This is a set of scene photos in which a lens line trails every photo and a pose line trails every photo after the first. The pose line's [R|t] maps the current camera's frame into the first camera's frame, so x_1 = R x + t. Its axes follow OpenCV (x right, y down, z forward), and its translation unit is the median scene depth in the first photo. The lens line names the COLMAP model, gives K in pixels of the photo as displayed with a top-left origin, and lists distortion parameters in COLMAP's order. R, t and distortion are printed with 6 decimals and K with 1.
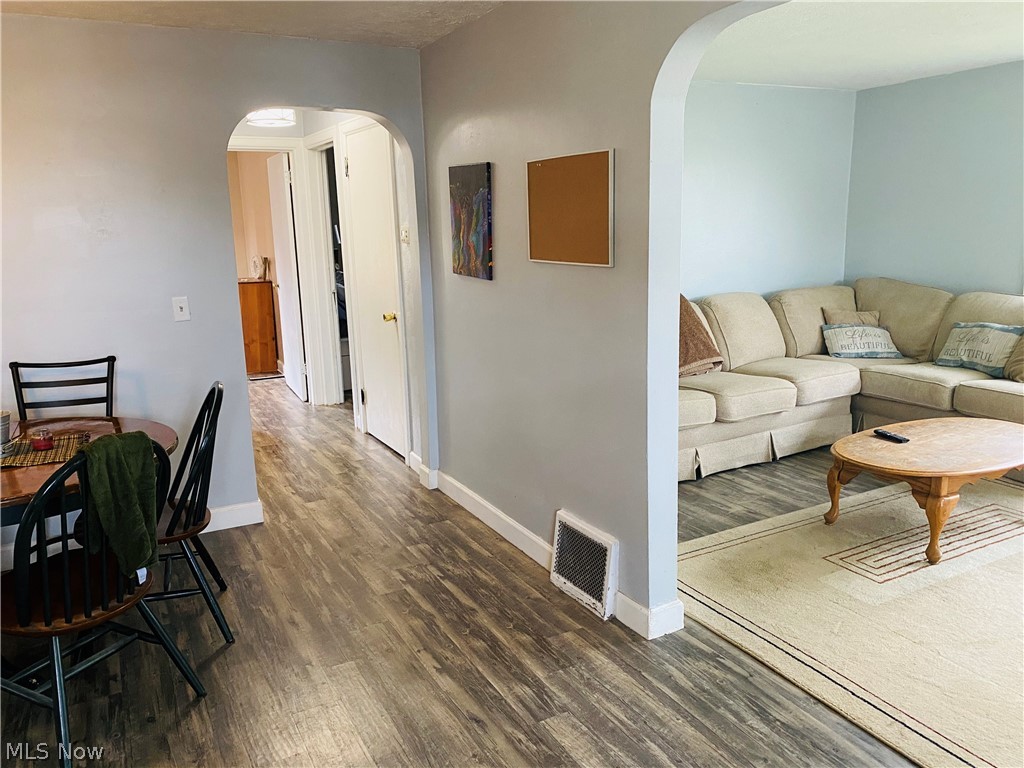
lens RADIAL K [[774.5, 0, 490.0], [0, 774.5, 380.8], [0, 0, 1]] dist [0.003764, -0.011941]
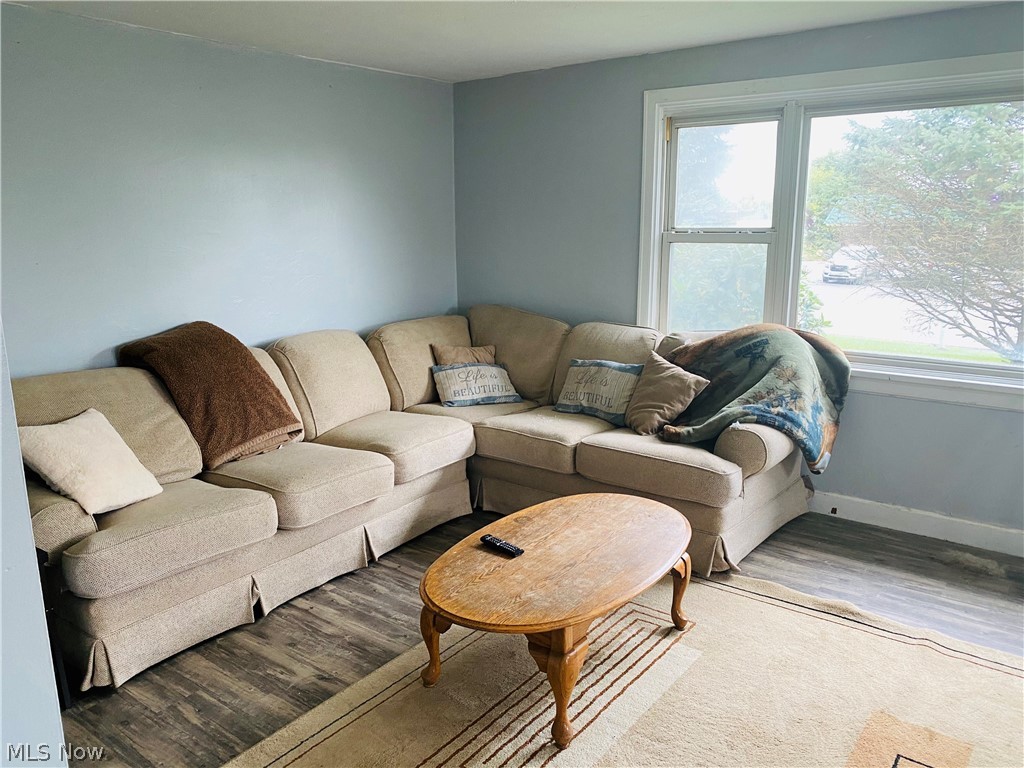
lens RADIAL K [[774.5, 0, 490.0], [0, 774.5, 380.8], [0, 0, 1]] dist [0.003764, -0.011941]
pose [[0.910054, -0.064191, 0.409490, 0.172056], [0.068148, 0.997663, 0.004941, -0.065286], [-0.408850, 0.023409, 0.912301, 0.265881]]
